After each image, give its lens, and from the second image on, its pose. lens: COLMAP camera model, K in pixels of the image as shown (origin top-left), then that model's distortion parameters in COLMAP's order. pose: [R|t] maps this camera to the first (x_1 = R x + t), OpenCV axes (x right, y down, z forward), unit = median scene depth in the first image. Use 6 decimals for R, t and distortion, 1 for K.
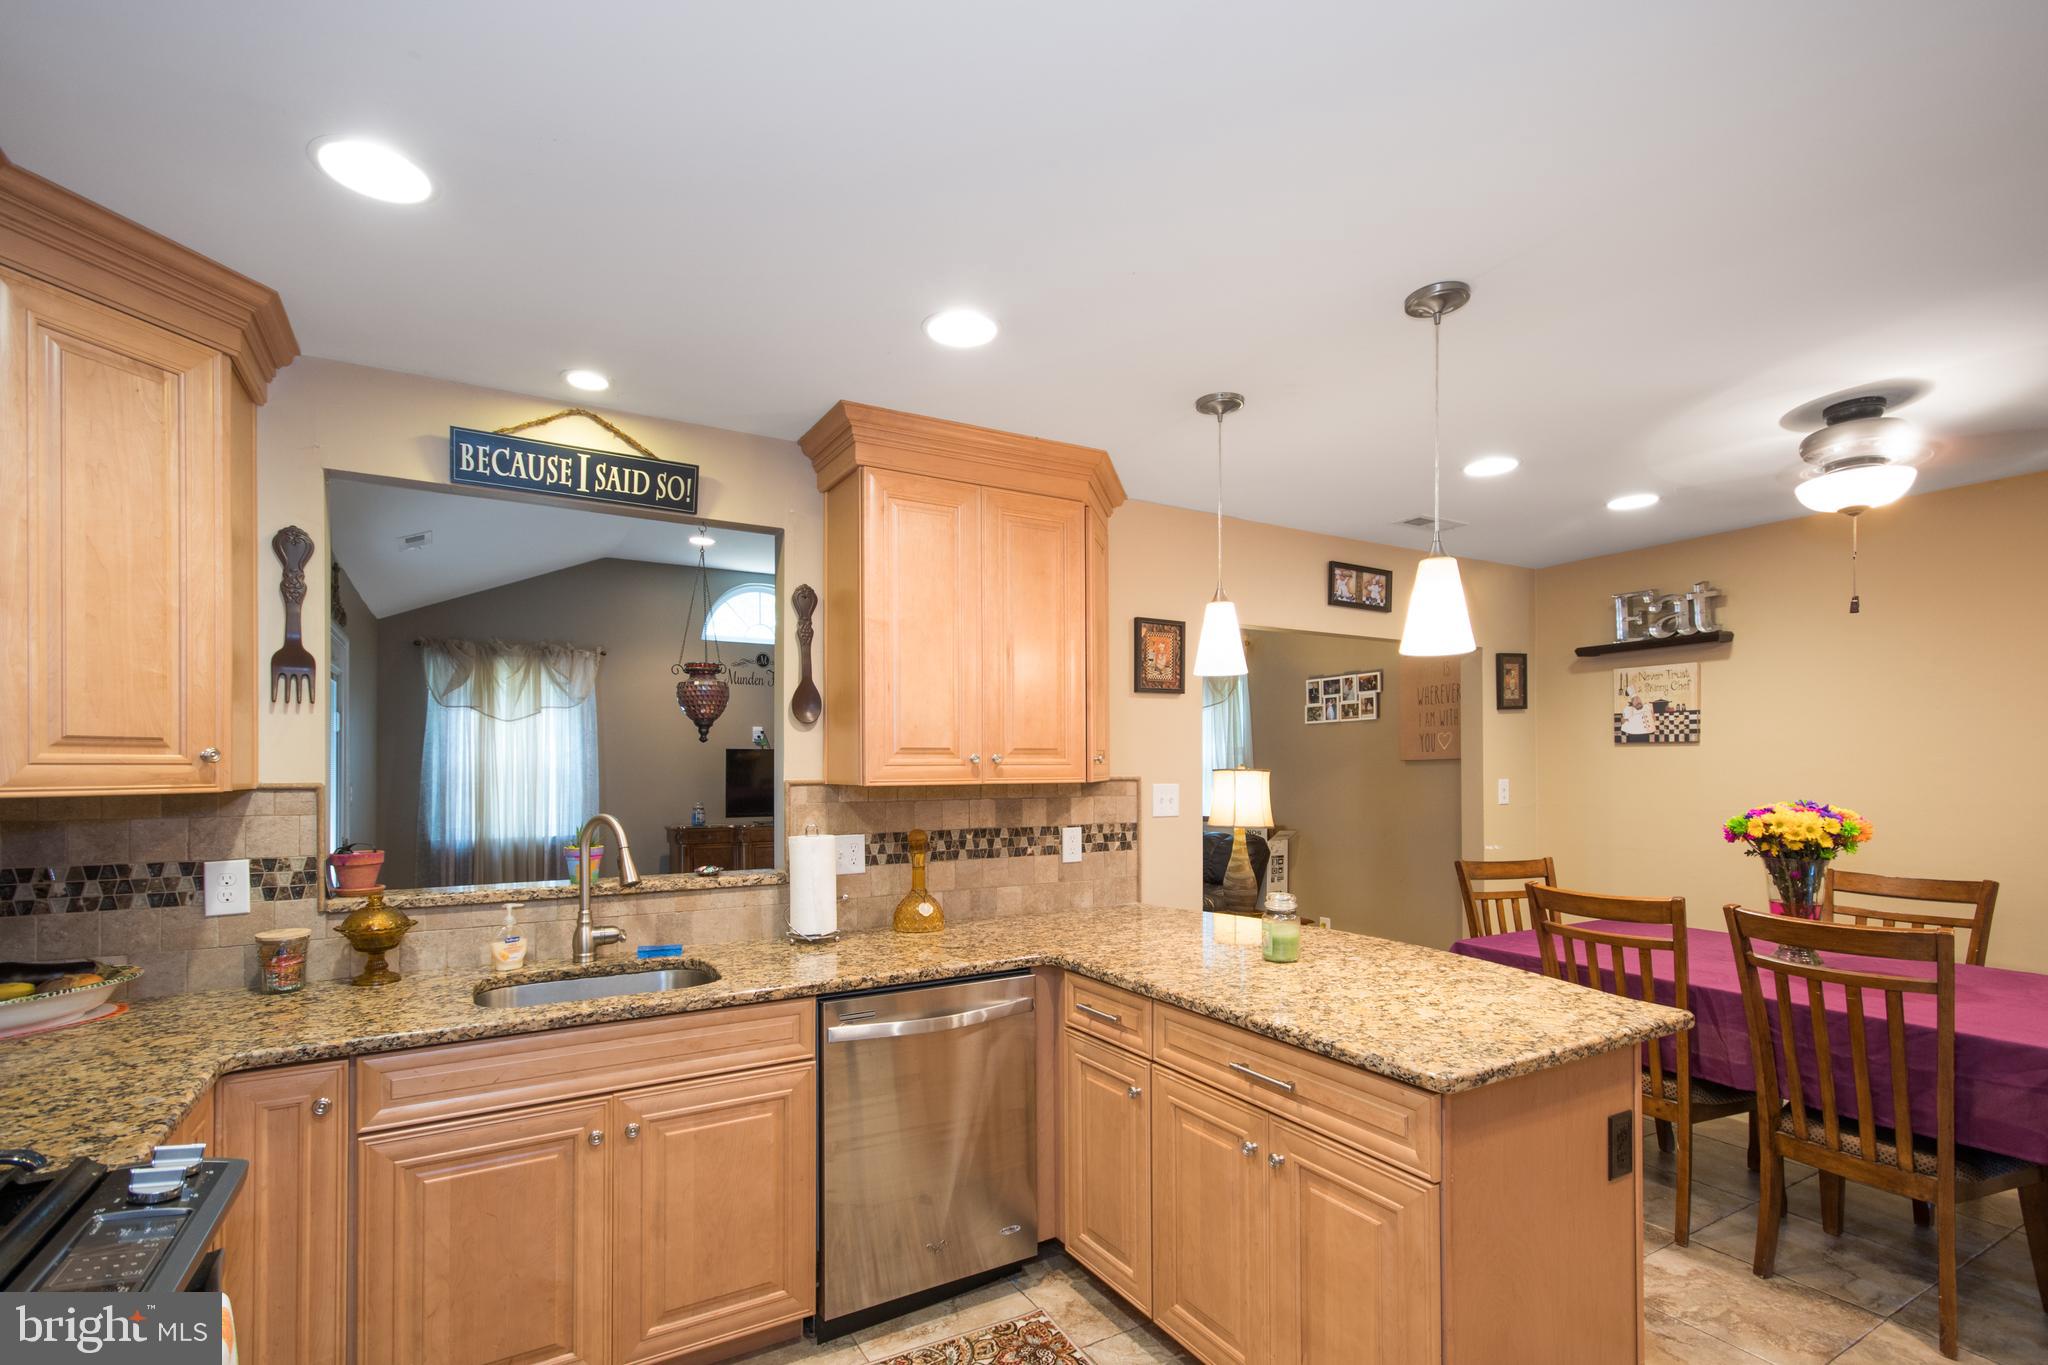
lens RADIAL K [[918.3, 0, 1019.5], [0, 918.3, 772.3], [0, 0, 1]] dist [-0.001633, 0.000092]
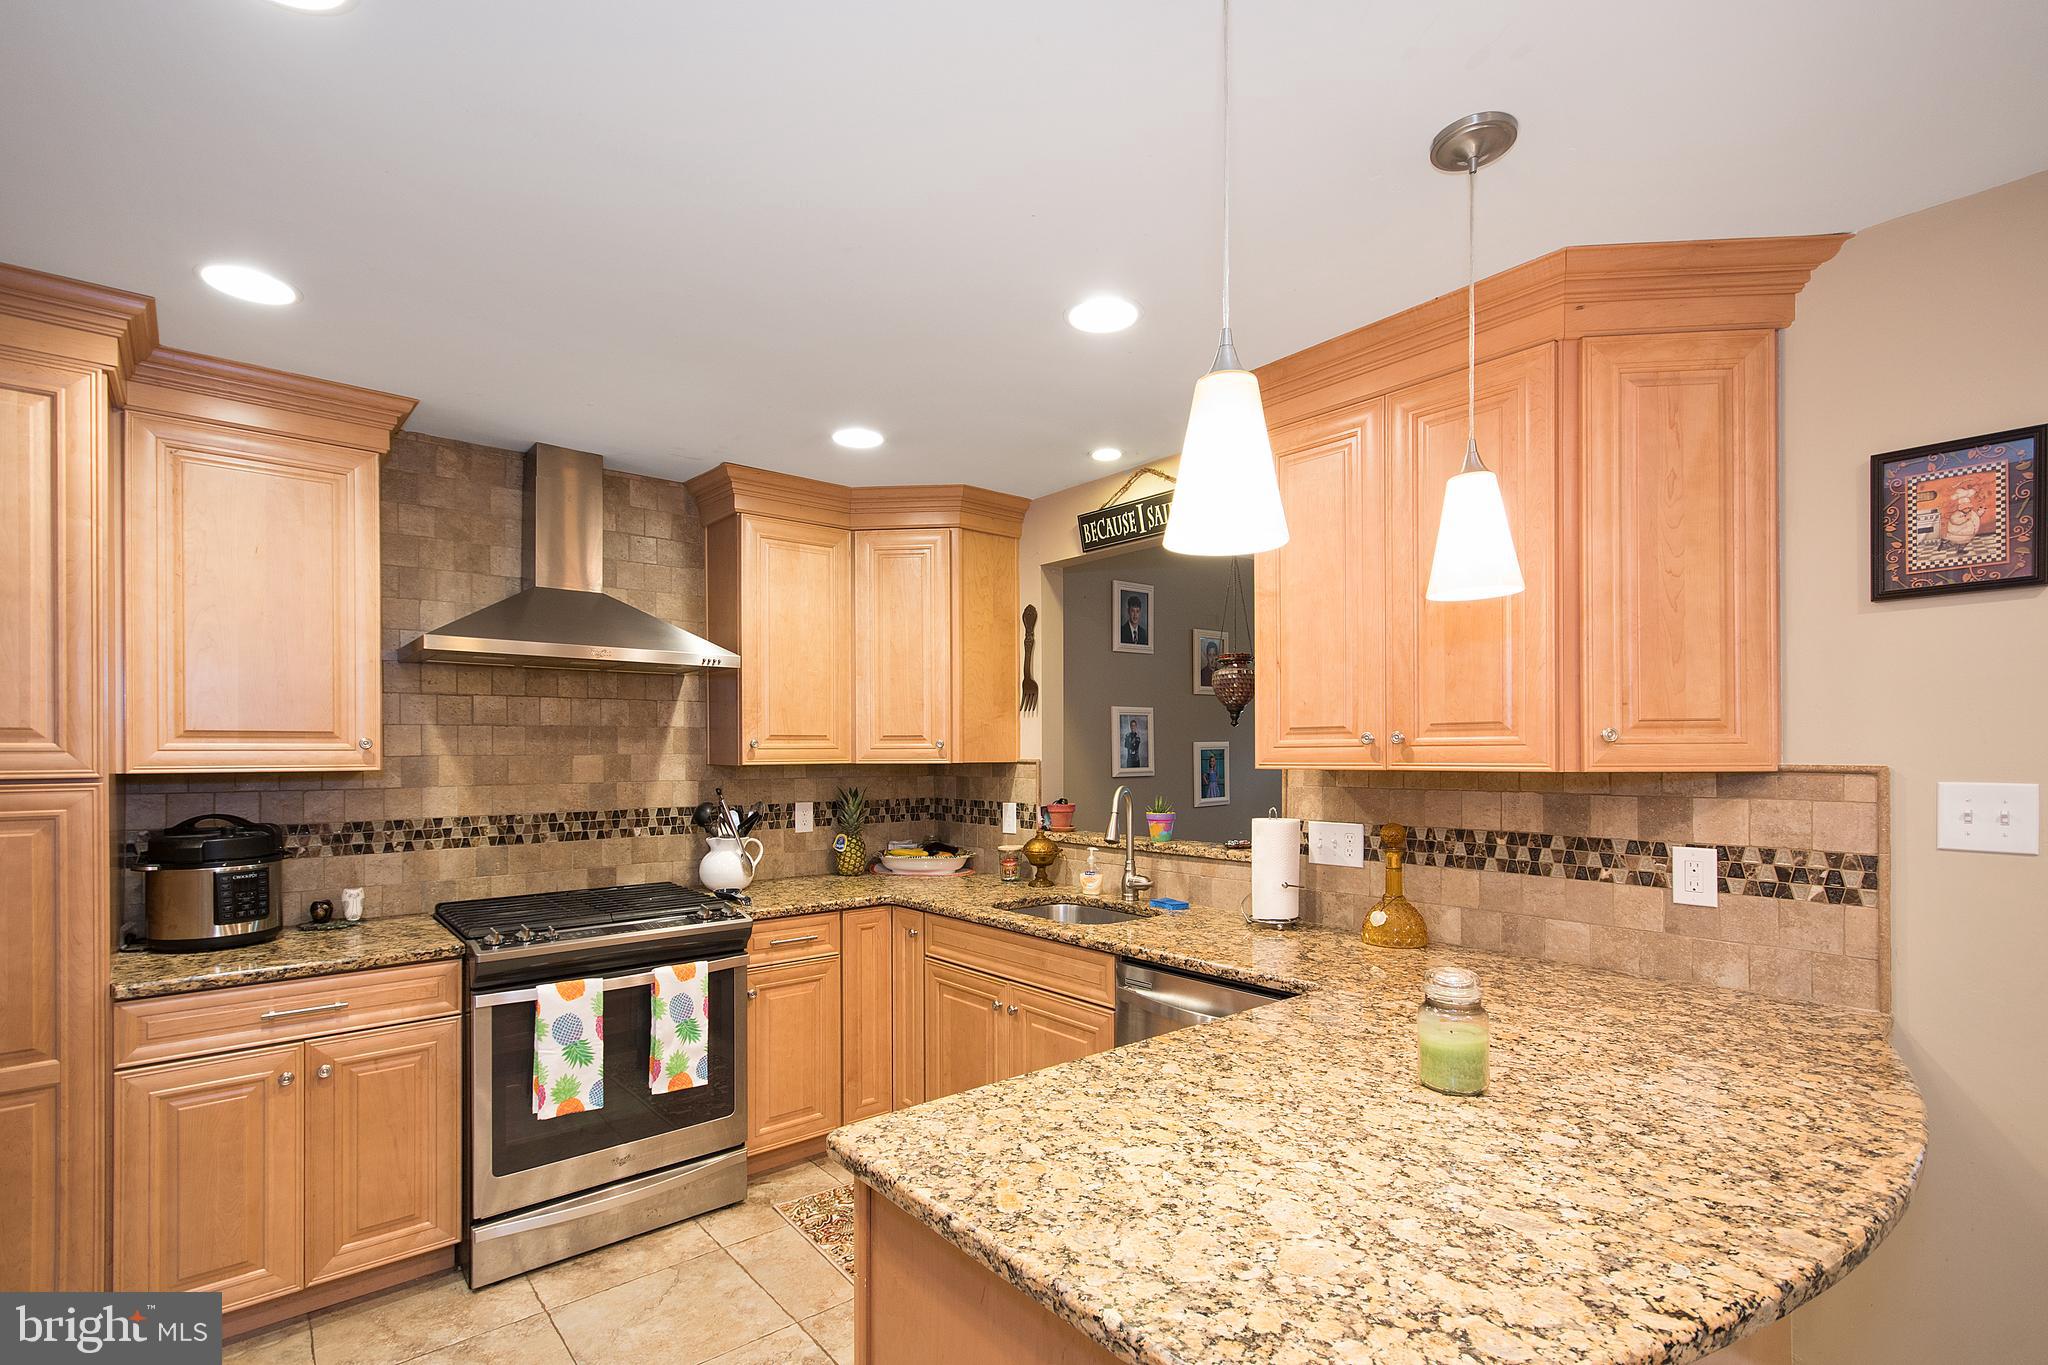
lens RADIAL K [[943.7, 0, 1022.1], [0, 943.7, 745.3], [0, 0, 1]] dist [0.010335, 0.000162]
pose [[0.177035, -0.002030, -0.984202, 0.632823], [0.000654, 0.999998, -0.001945, -0.006676], [0.984204, -0.000300, 0.177036, 0.485302]]
